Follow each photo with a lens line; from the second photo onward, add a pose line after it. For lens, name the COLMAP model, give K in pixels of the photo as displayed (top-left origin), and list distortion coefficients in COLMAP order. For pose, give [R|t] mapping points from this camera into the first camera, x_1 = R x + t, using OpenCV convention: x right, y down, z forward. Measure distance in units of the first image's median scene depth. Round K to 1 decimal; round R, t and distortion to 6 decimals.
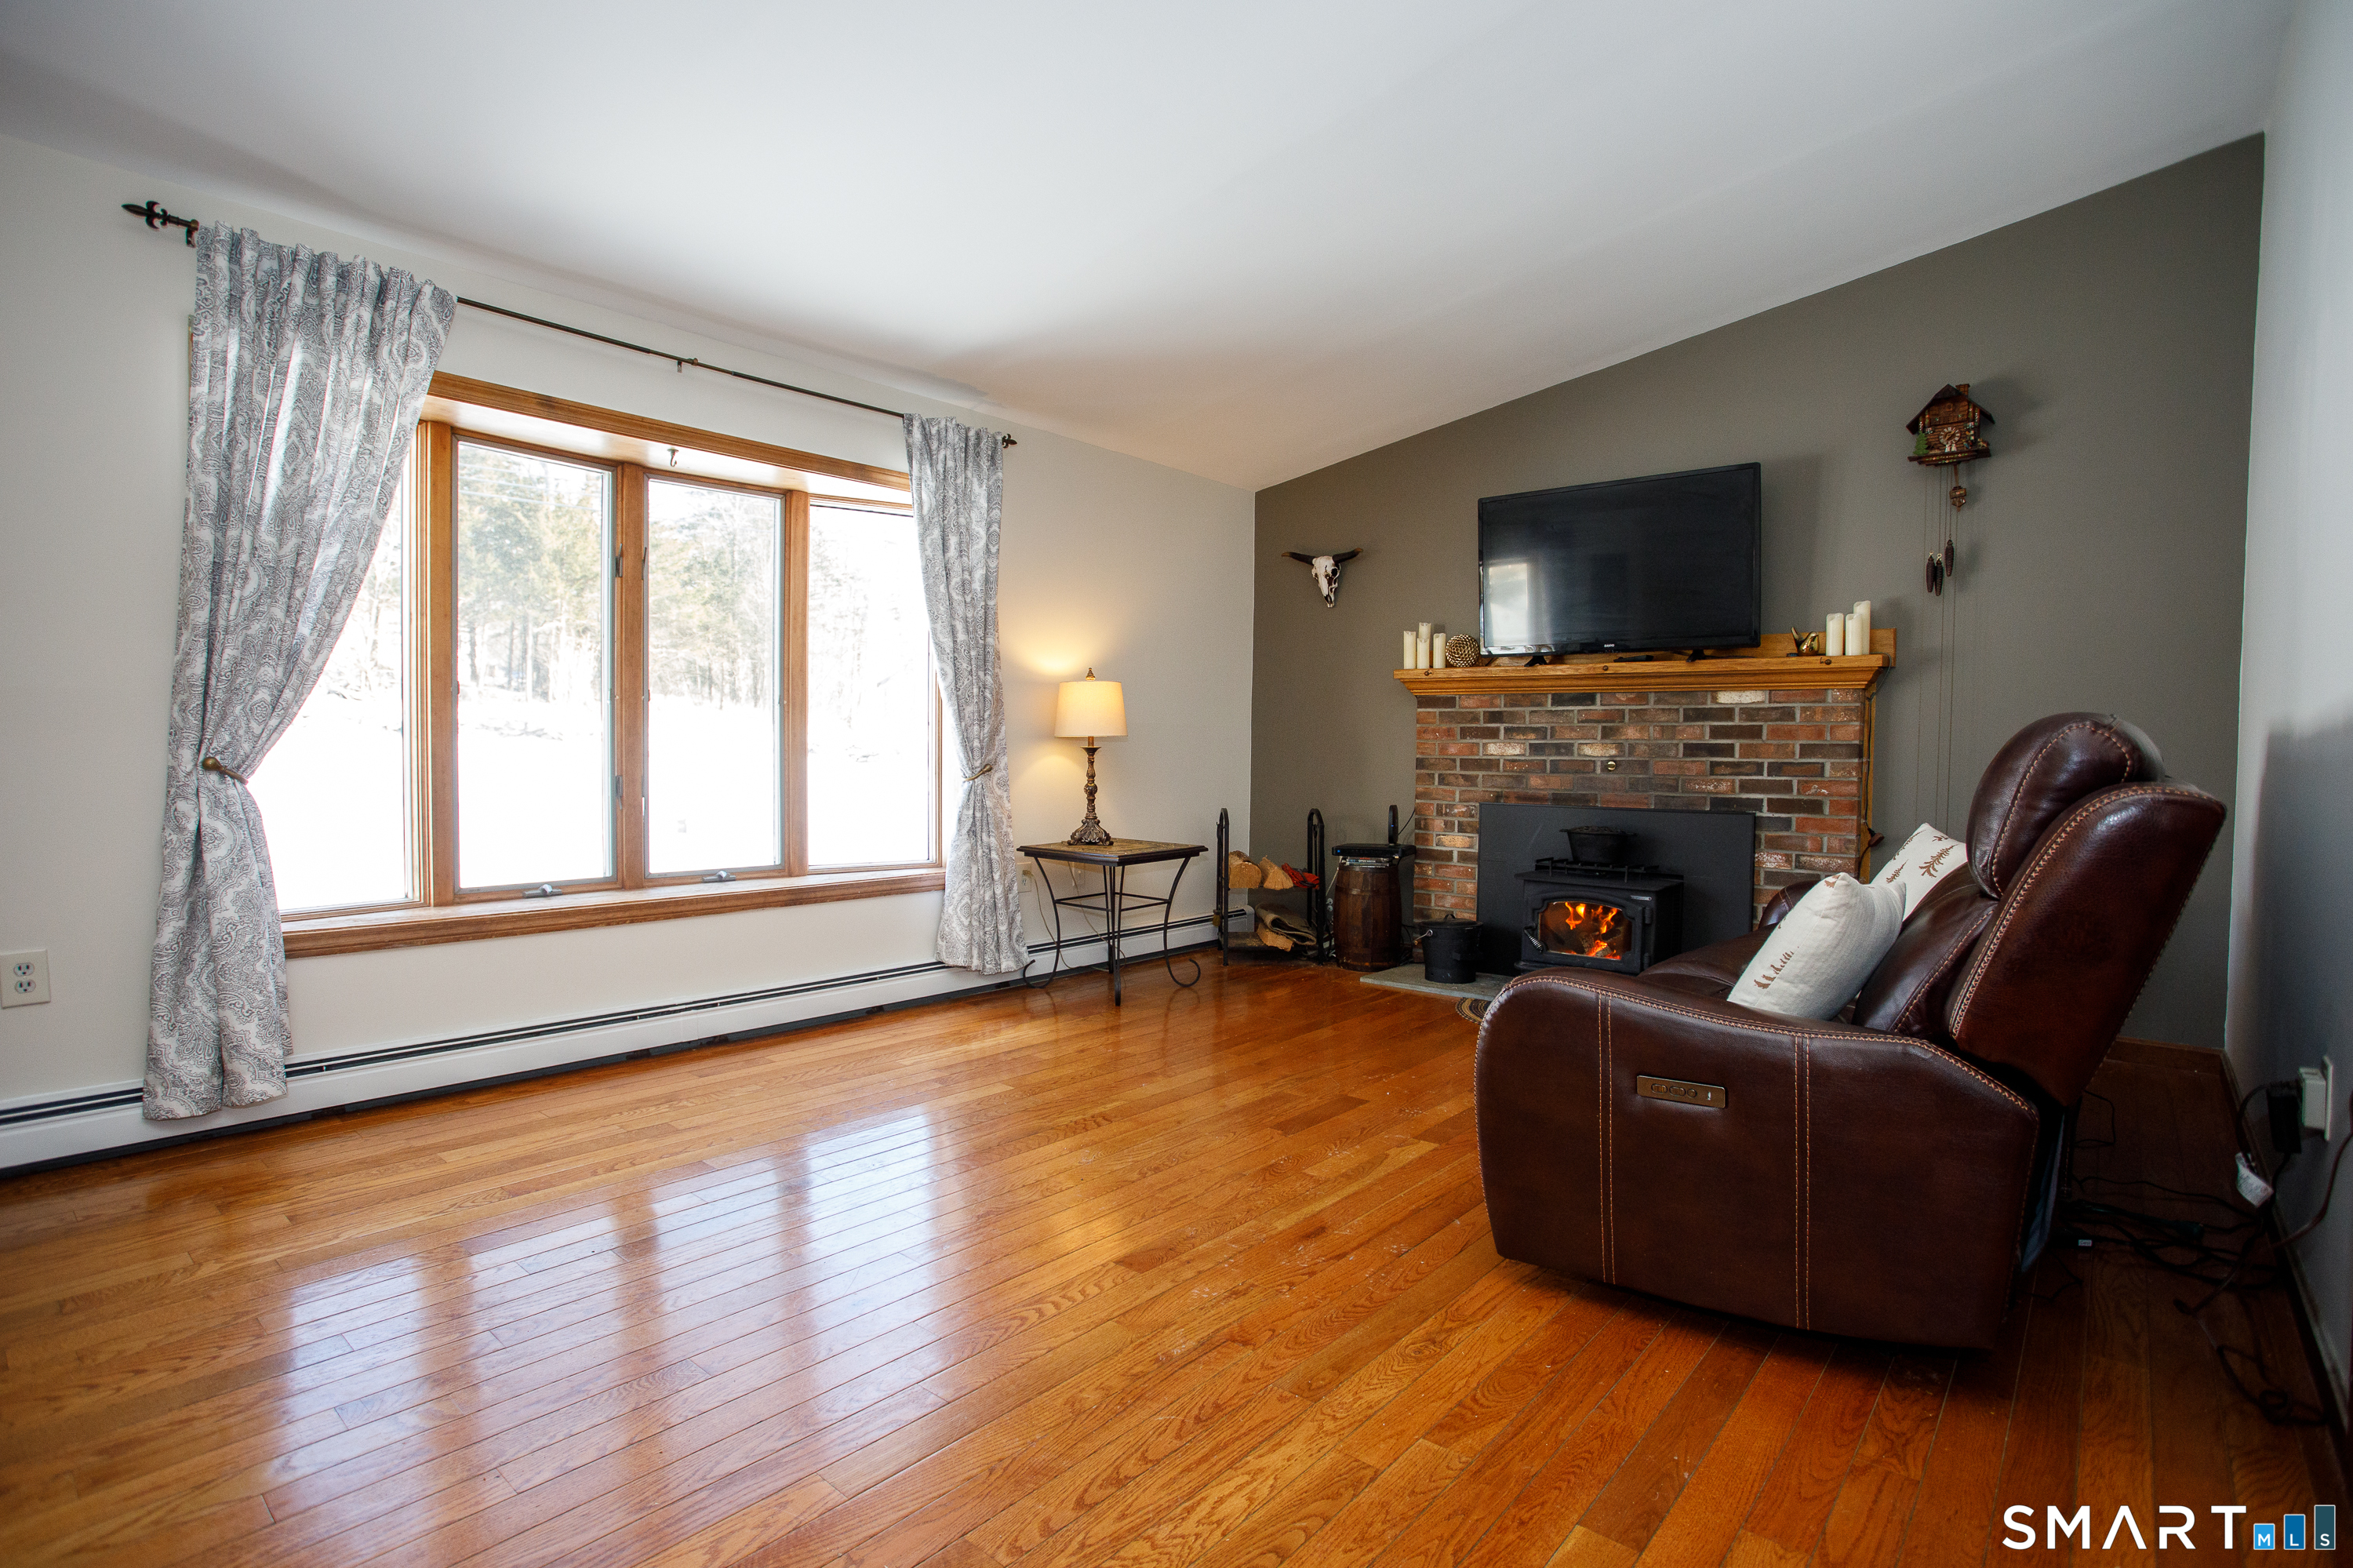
lens RADIAL K [[1155.9, 0, 1171.6], [0, 1155.9, 792.5], [0, 0, 1]] dist [-0.079051, 0.039183]
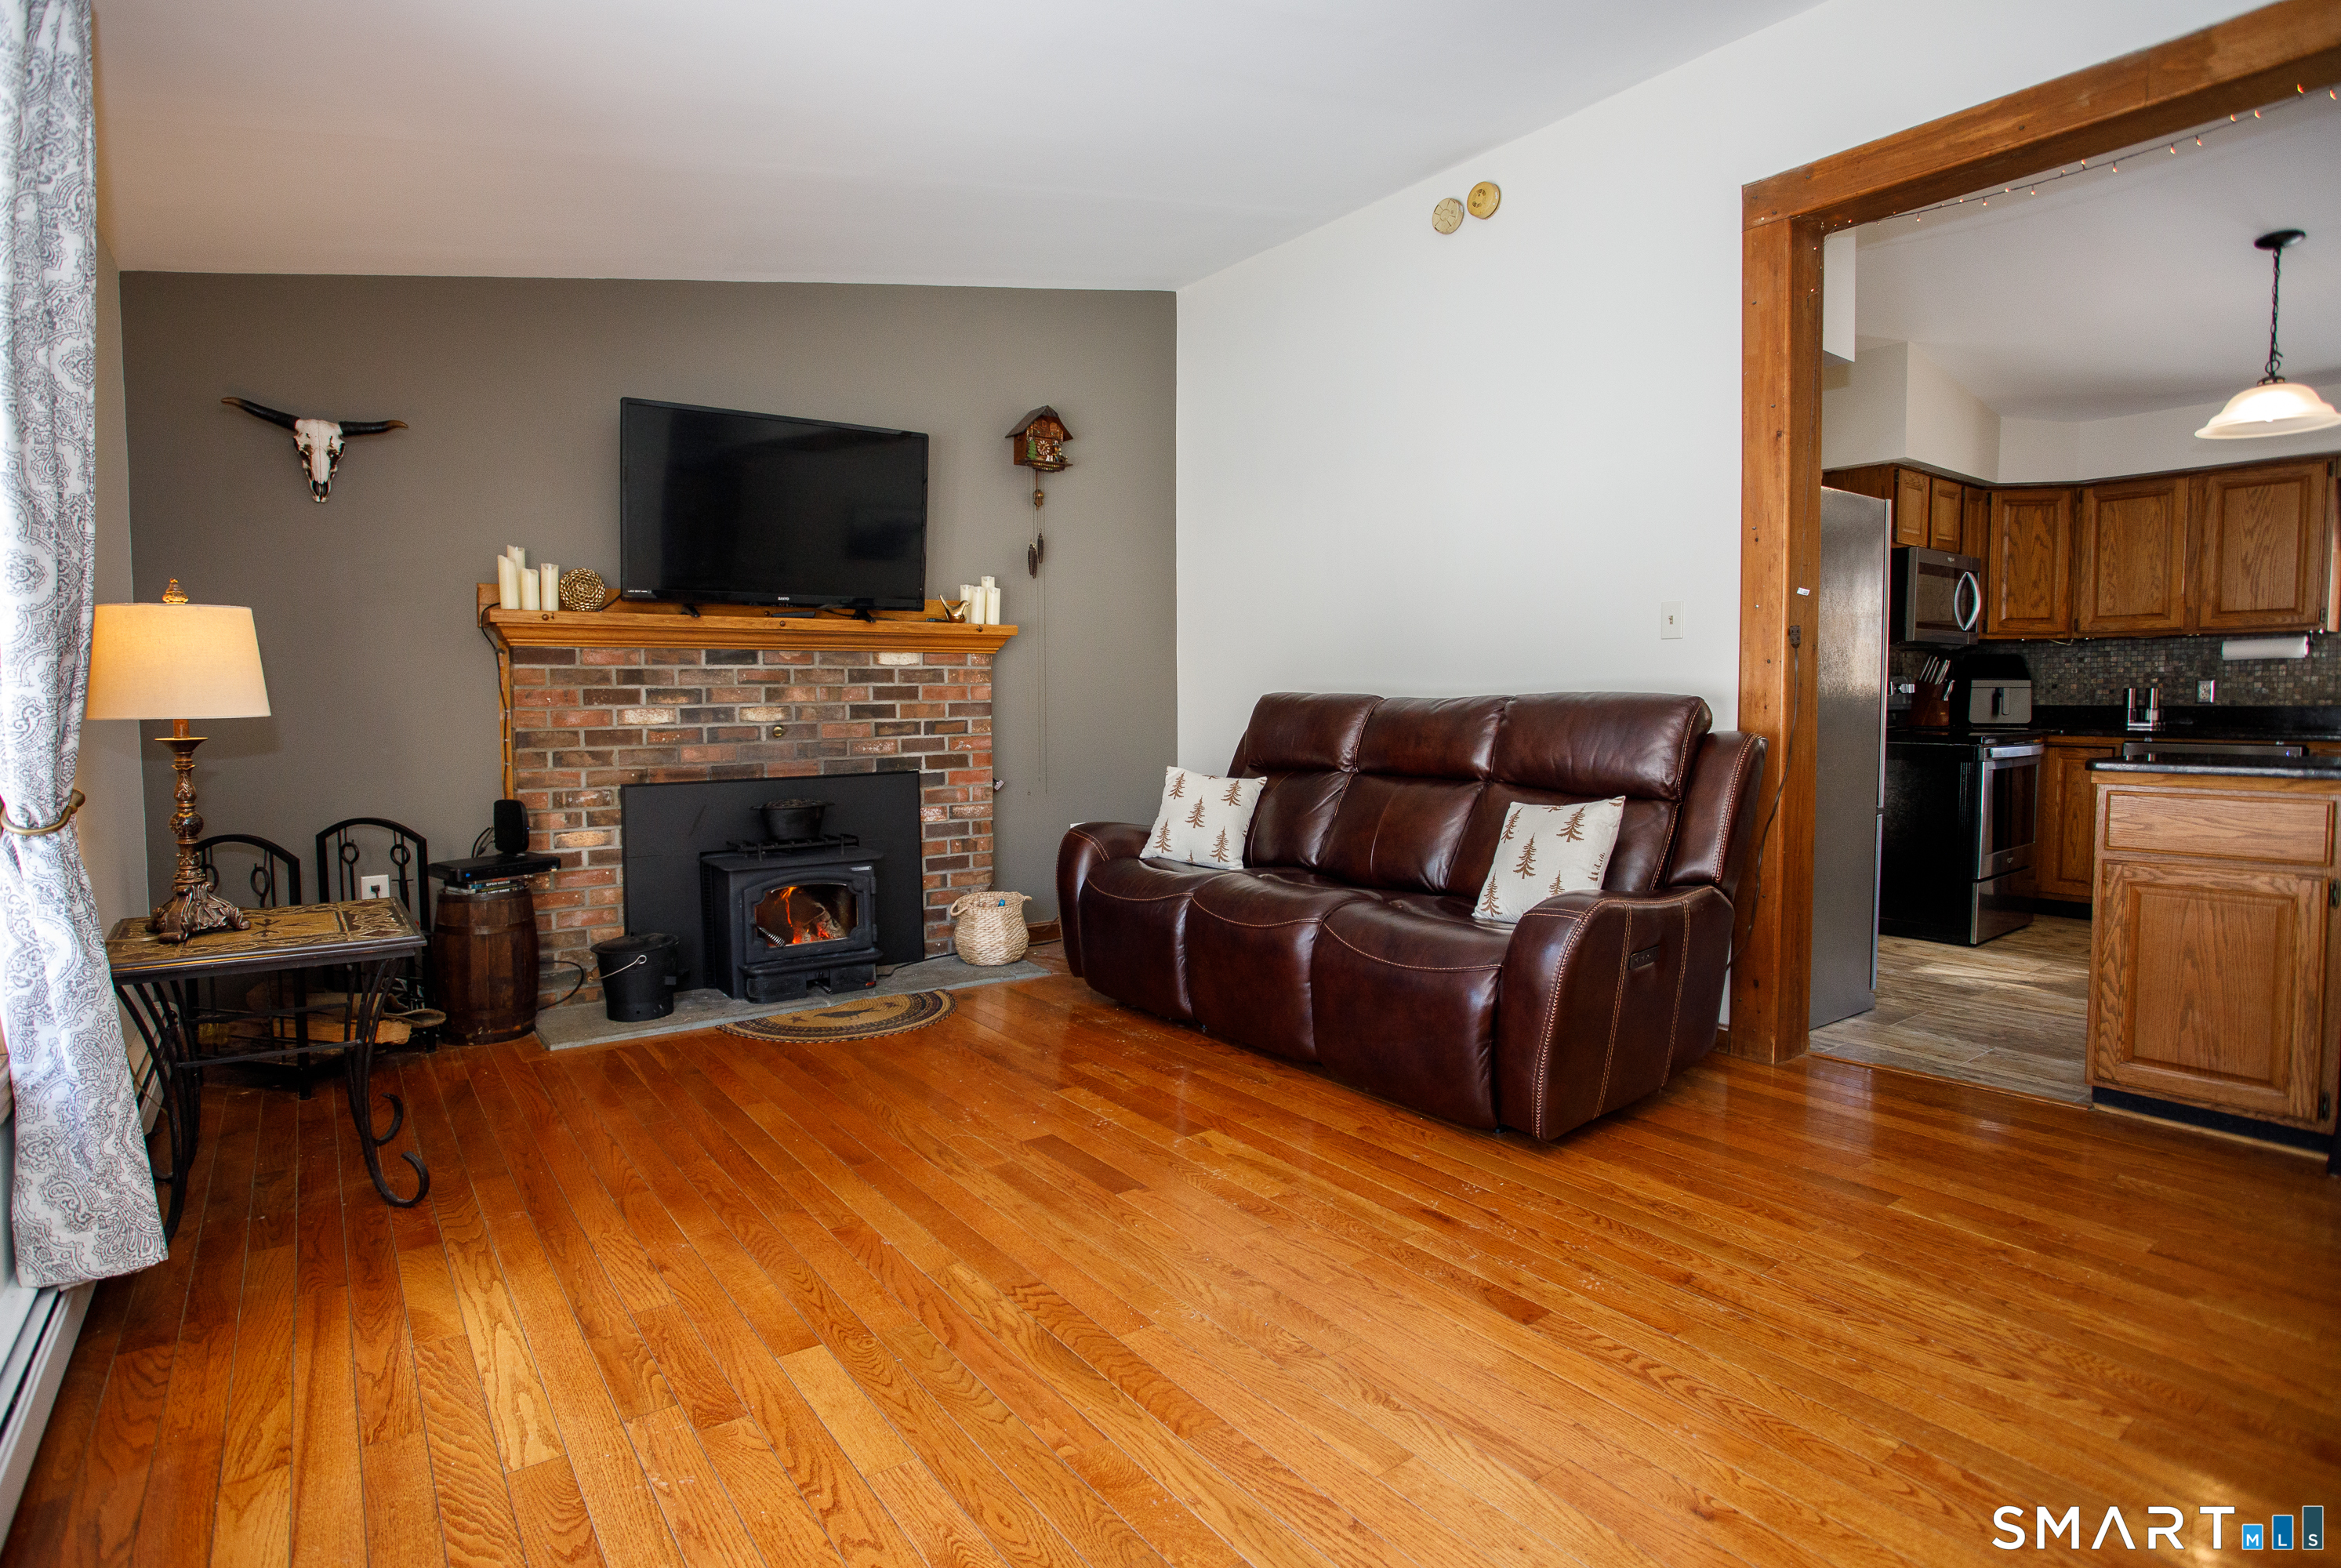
lens RADIAL K [[1197.5, 0, 1109.8], [0, 1197.5, 769.0], [0, 0, 1]] dist [-0.075370, 0.035596]
pose [[0.253253, -0.073158, 0.964630, -0.498471], [0.045386, 0.996937, 0.063692, -0.045261], [-0.966335, 0.027650, 0.255798, 0.546970]]
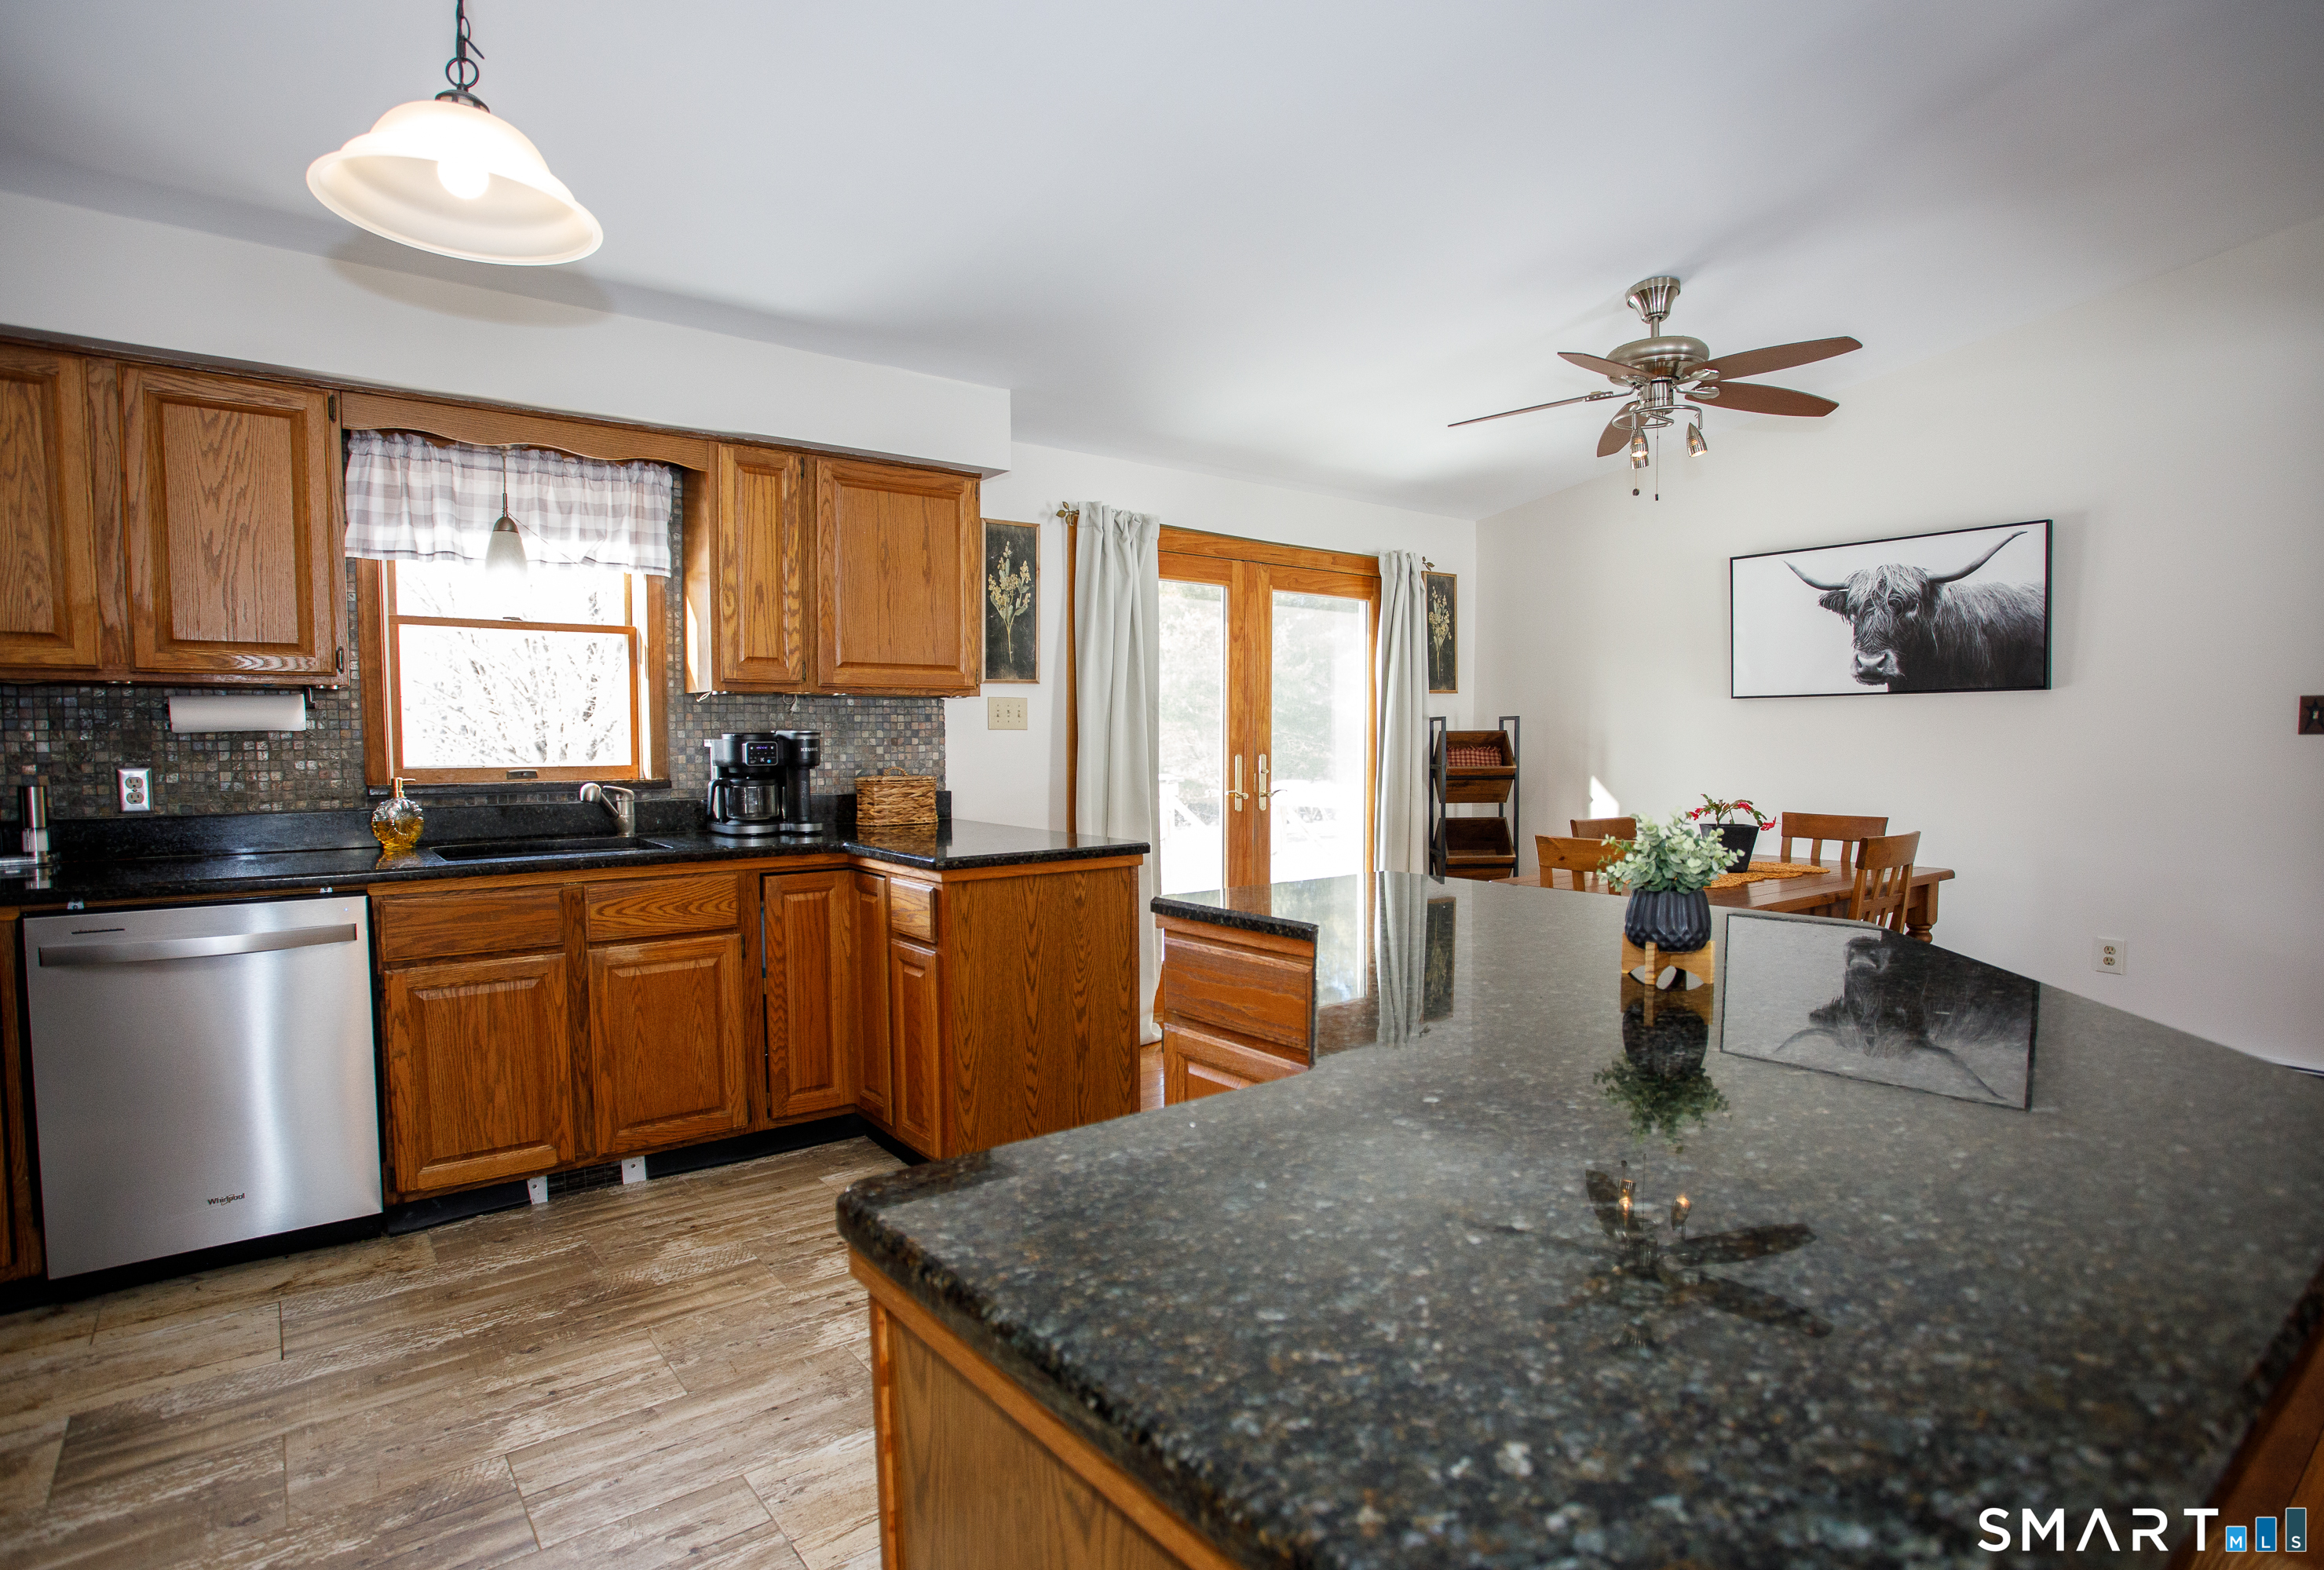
lens RADIAL K [[1187.6, 0, 1198.2], [0, 1187.6, 812.2], [0, 0, 1]] dist [-0.071758, 0.031870]
pose [[-0.982703, -0.024945, 0.183500, 0.326942], [-0.005491, 0.994375, 0.105773, -0.056163], [-0.185106, 0.102936, -0.977313, 0.231535]]
